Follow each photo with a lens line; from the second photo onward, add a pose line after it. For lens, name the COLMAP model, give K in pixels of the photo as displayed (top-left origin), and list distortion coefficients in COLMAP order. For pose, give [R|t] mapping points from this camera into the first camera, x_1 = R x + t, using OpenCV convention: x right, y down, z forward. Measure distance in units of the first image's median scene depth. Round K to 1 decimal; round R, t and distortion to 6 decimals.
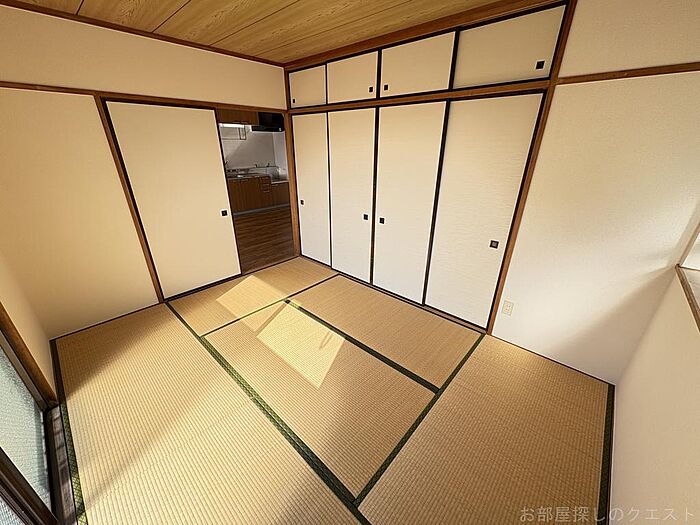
lens RADIAL K [[278.2, 0, 350.4], [0, 278.2, 262.2], [0, 0, 1]] dist [0.003352, 0.000116]
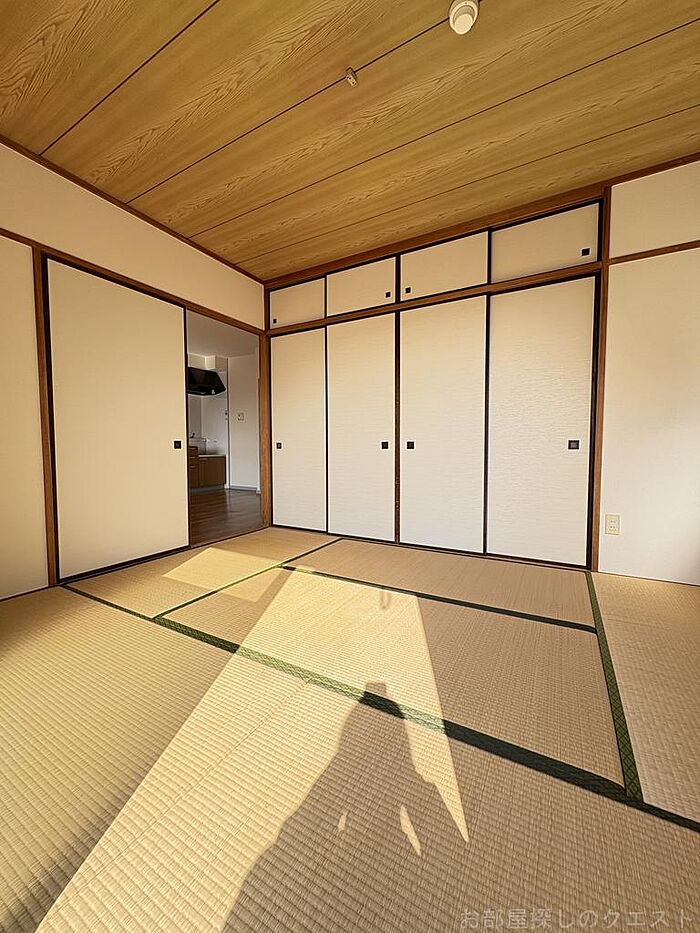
lens RADIAL K [[370.8, 0, 349.5], [0, 370.8, 465.5], [0, 0, 1]] dist [0.003352, 0.000116]
pose [[0.974753, -0.018687, 0.222504, -0.273677], [0.095334, 0.935929, -0.339040, 0.228123], [-0.201912, 0.351692, 0.914081, 0.137334]]
